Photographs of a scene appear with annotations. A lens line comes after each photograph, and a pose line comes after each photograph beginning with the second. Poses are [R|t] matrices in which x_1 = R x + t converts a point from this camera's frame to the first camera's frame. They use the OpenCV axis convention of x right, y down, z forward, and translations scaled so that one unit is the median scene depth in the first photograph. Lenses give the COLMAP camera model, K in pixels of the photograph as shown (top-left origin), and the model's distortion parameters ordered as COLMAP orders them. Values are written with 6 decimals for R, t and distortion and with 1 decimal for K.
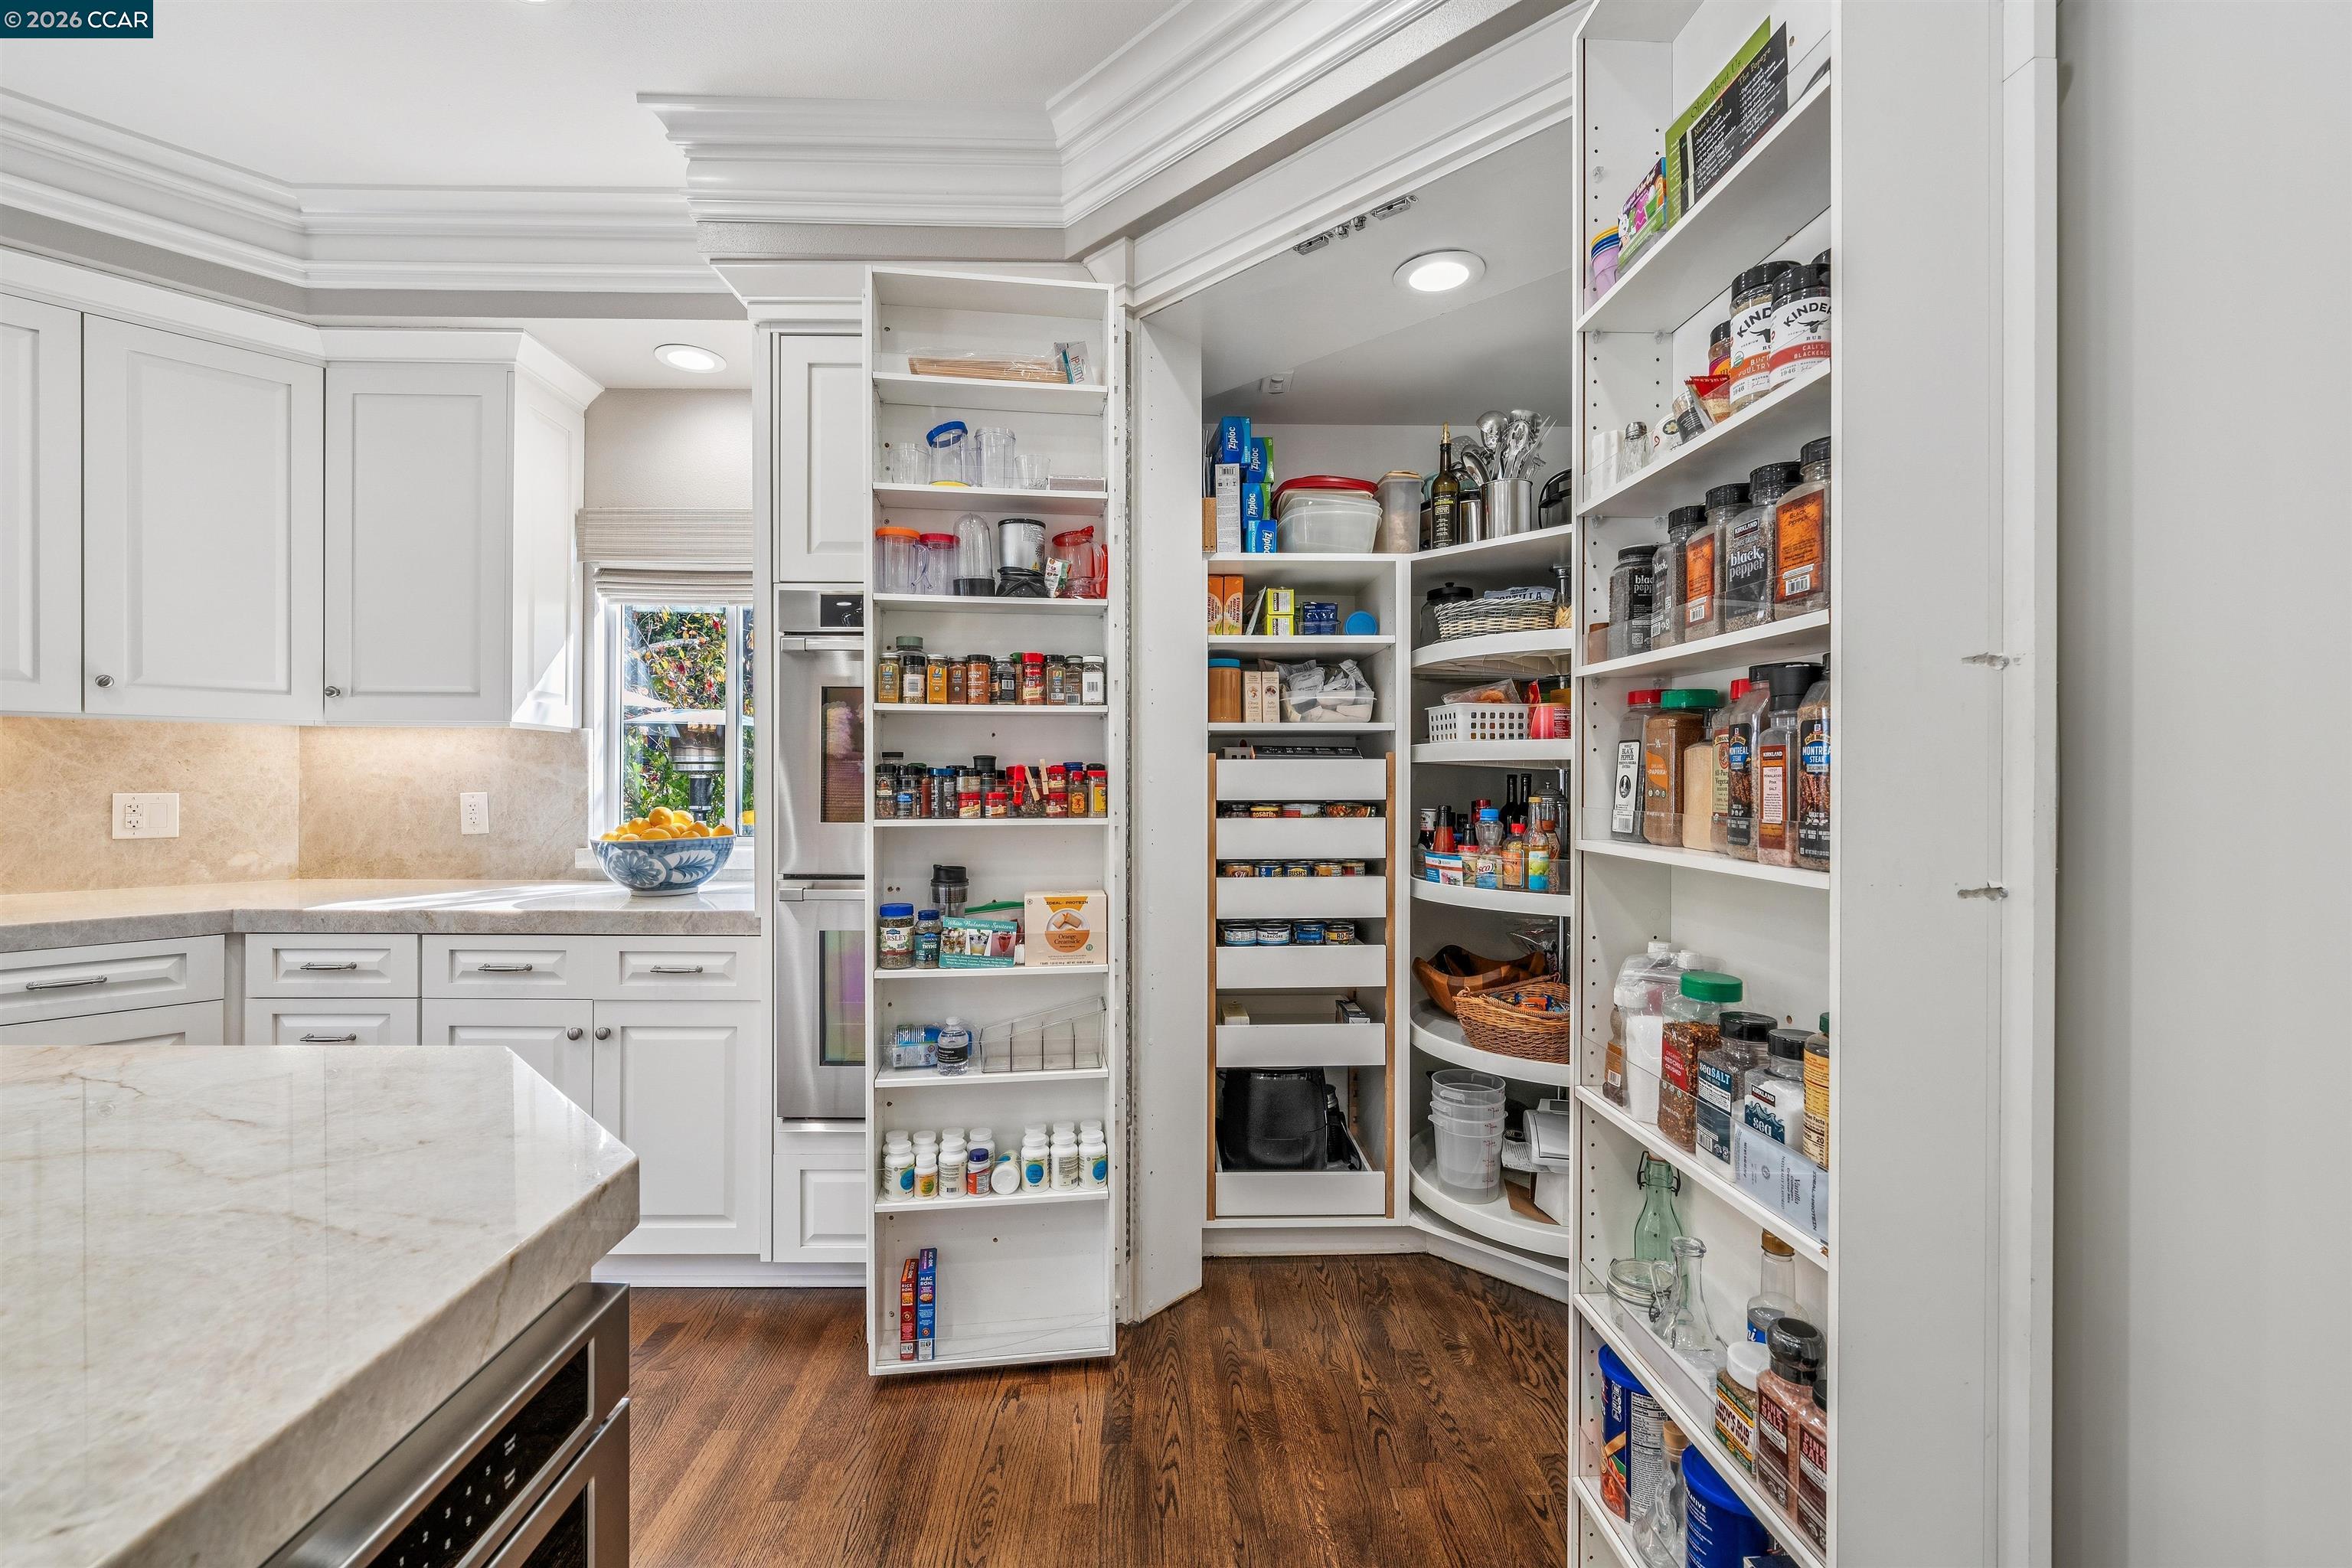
lens RADIAL K [[996.5, 0, 1162.2], [0, 996.5, 773.1], [0, 0, 1]] dist [-0.001880, 0.000004]
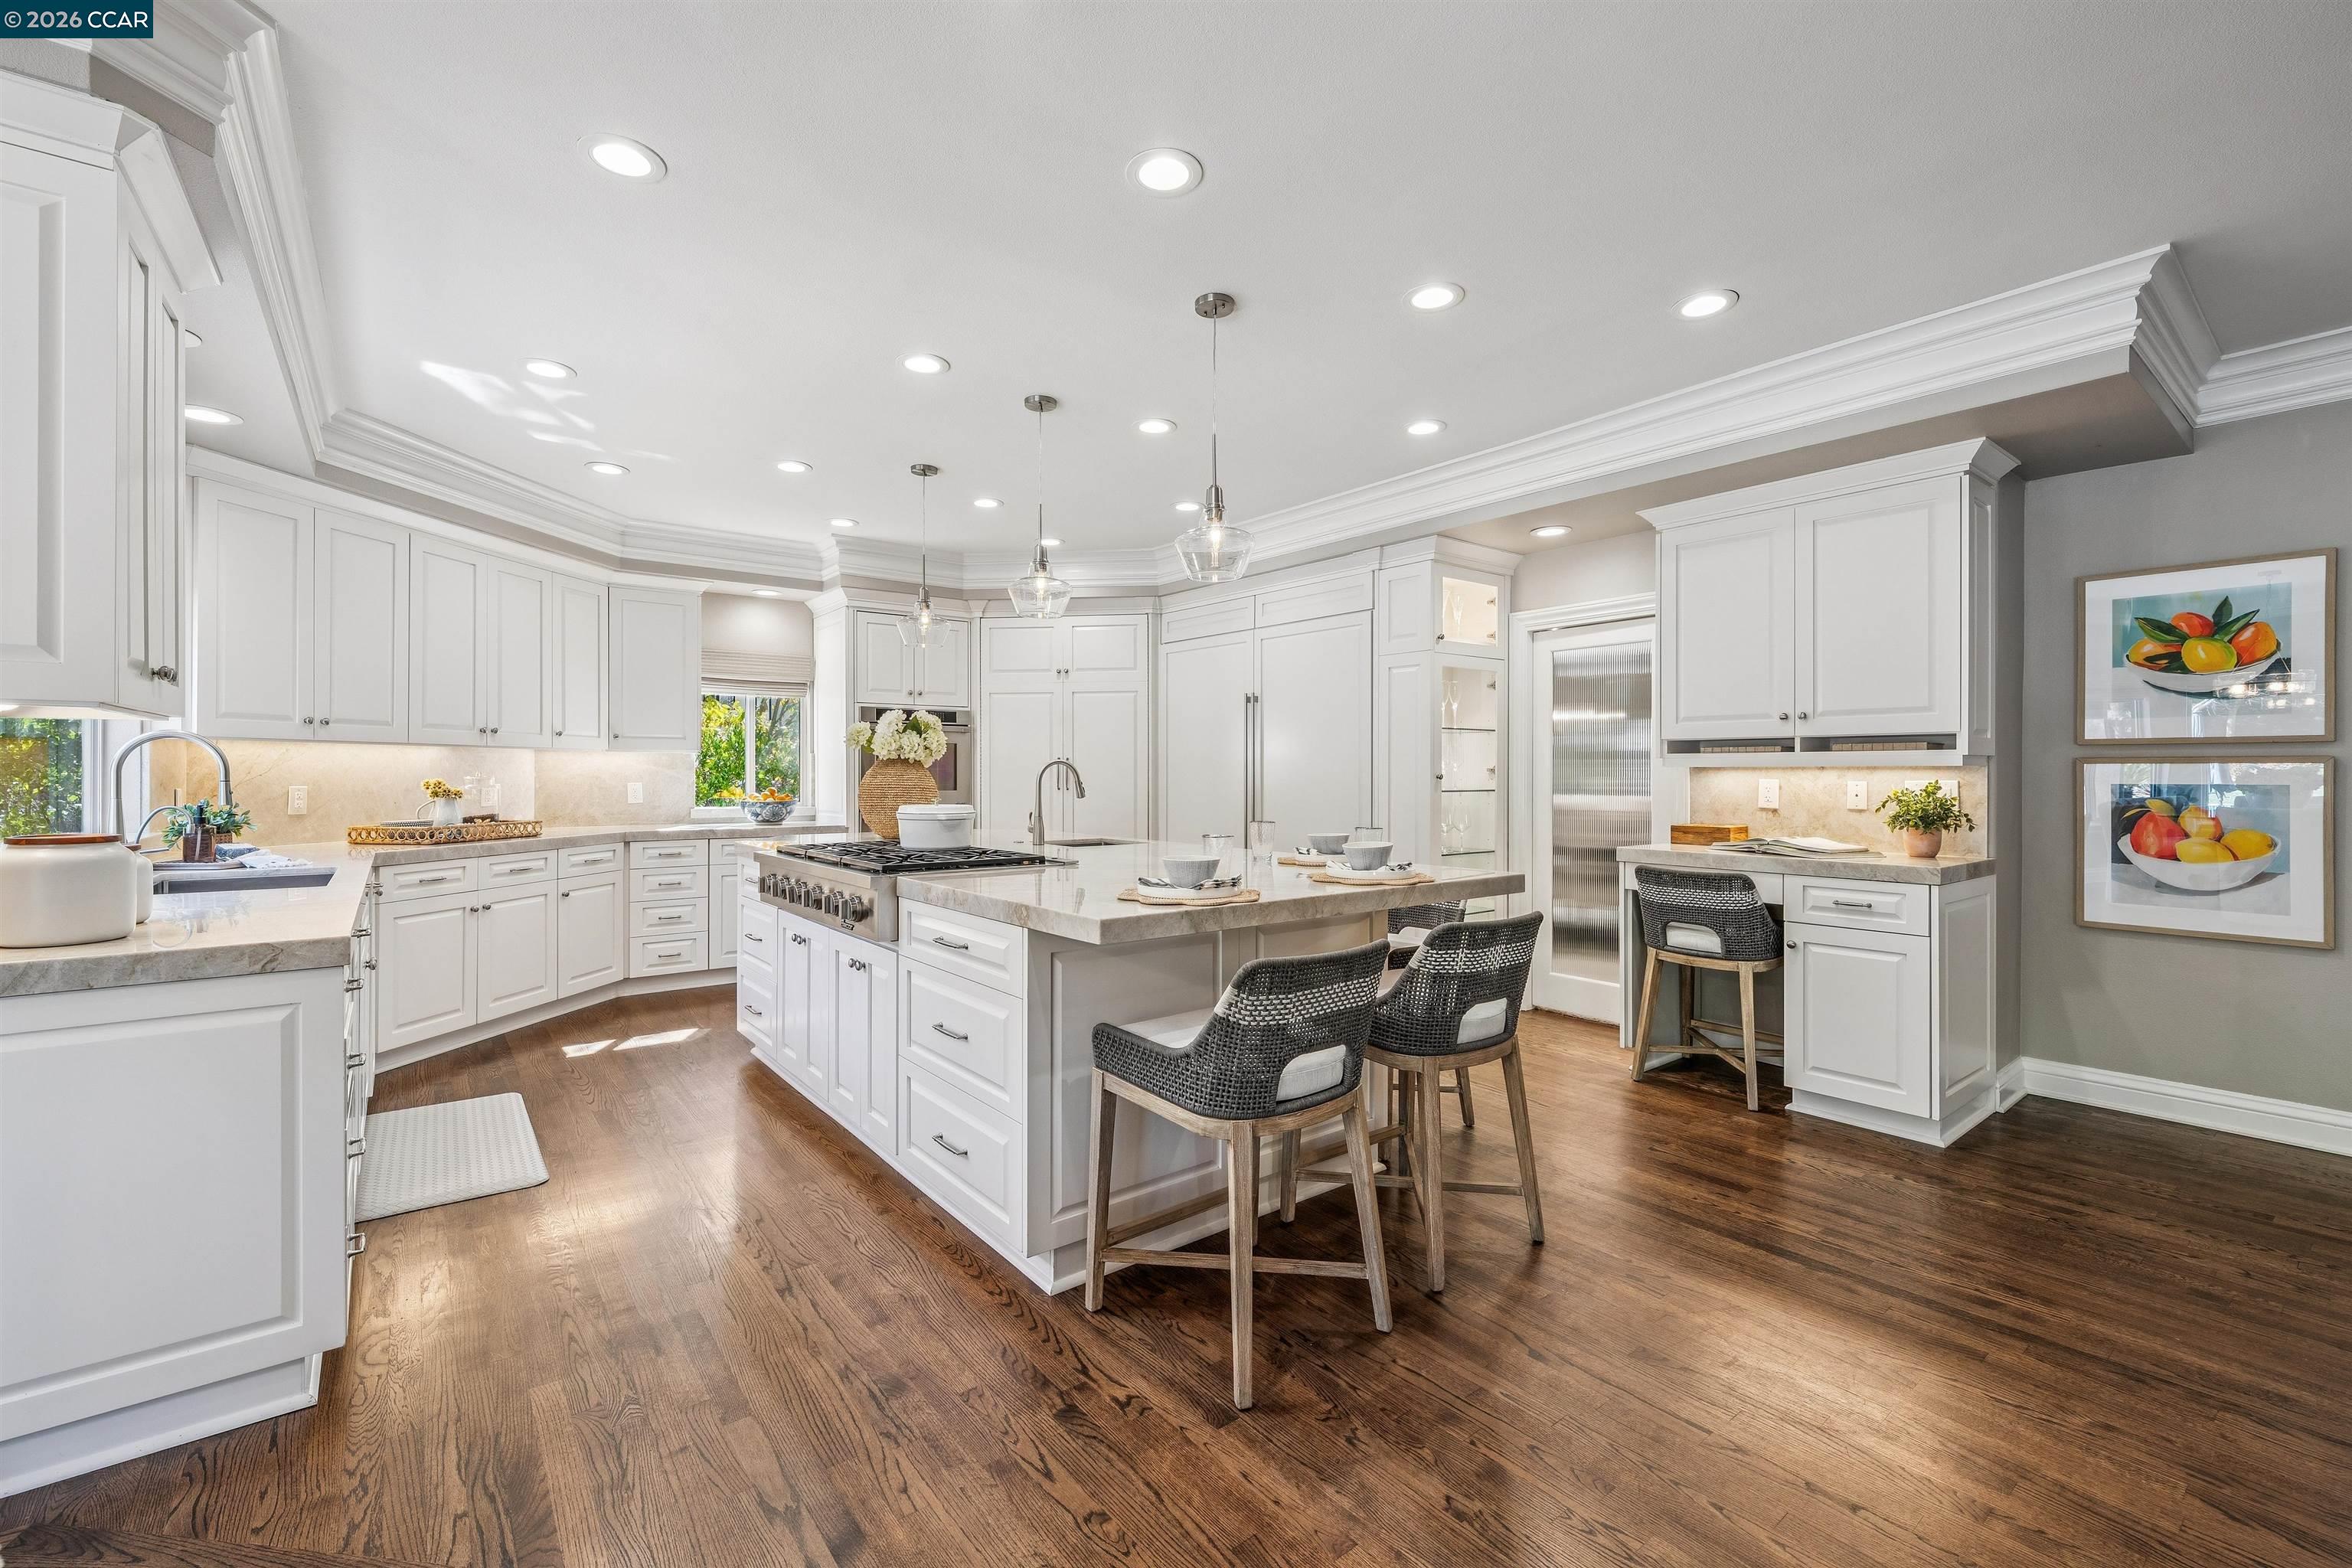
lens RADIAL K [[986.6, 0, 1172.2], [0, 986.6, 770.0], [0, 0, 1]] dist [-0.002057, -0.000122]
pose [[0.804314, -0.001218, 0.594203, -1.013743], [0.000001, 0.999998, 0.002048, -0.011396], [-0.594204, -0.001647, 0.804313, -1.307688]]
